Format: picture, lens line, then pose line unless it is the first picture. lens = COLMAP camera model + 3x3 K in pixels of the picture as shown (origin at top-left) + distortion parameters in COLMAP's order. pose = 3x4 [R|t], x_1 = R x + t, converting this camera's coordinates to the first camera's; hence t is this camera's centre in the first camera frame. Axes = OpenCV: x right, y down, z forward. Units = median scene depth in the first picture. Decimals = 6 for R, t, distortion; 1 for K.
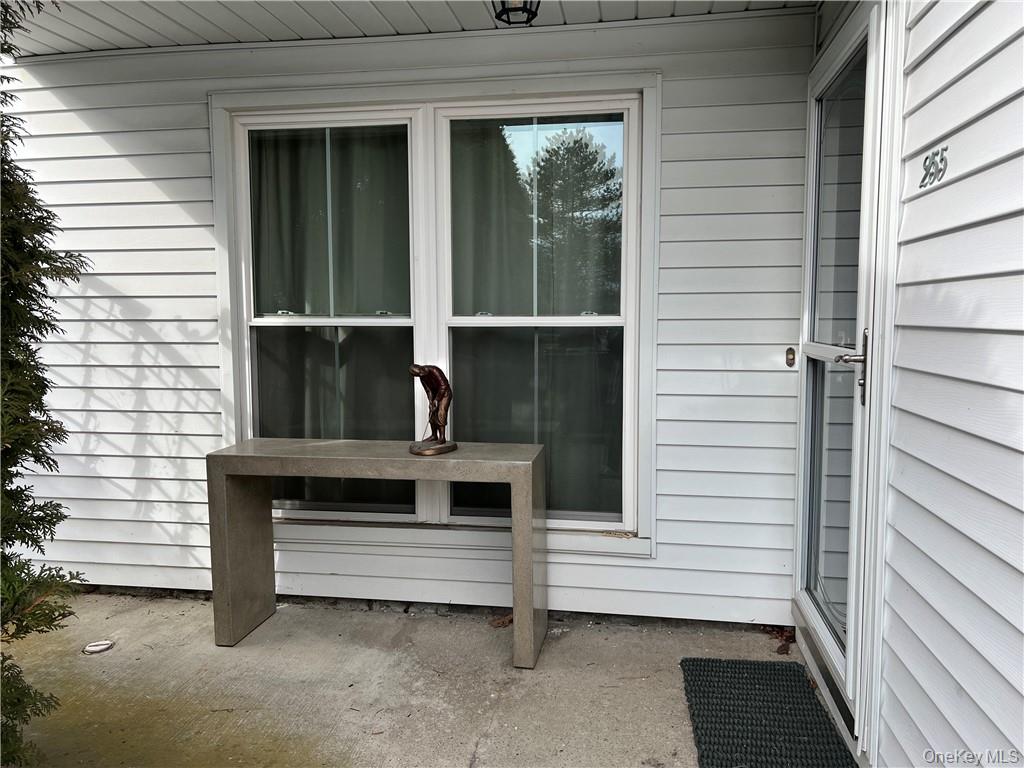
lens RADIAL K [[771.9, 0, 510.4], [0, 771.9, 380.7], [0, 0, 1]] dist [0.056924, -0.060793]
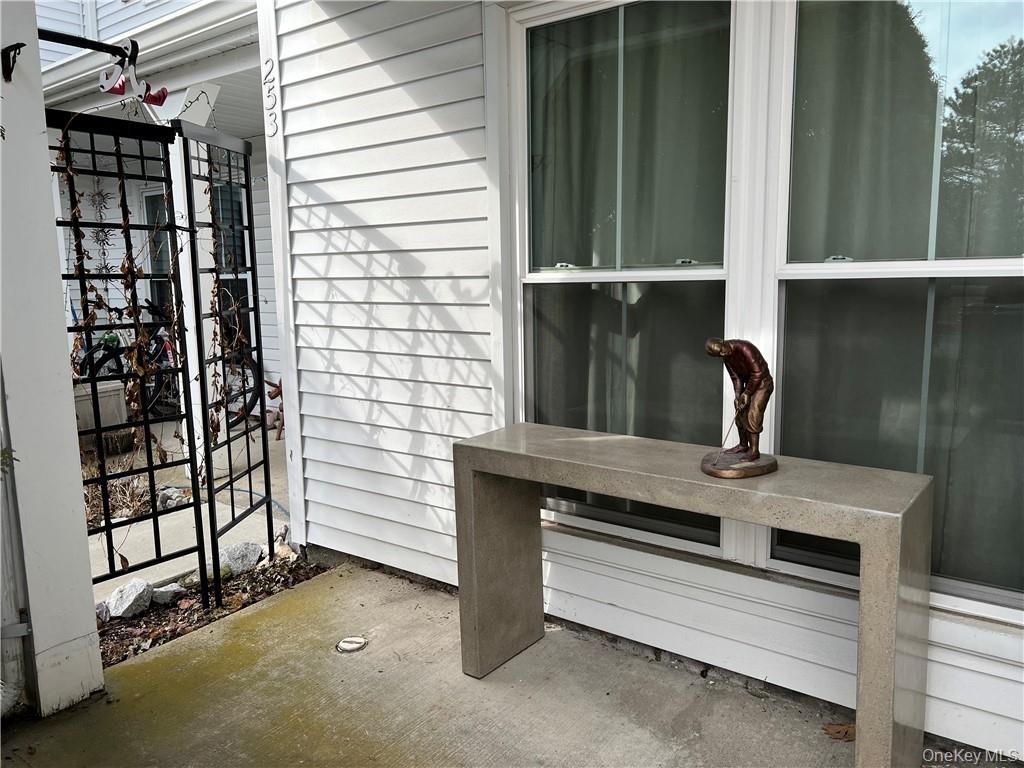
lens RADIAL K [[771.9, 0, 505.9], [0, 771.9, 391.9], [0, 0, 1]] dist [0.056924, -0.060793]
pose [[0.886721, 0.055289, -0.458987, 0.022578], [-0.023124, 0.996884, 0.075410, -0.018726], [0.461726, -0.056254, 0.885237, 0.290336]]
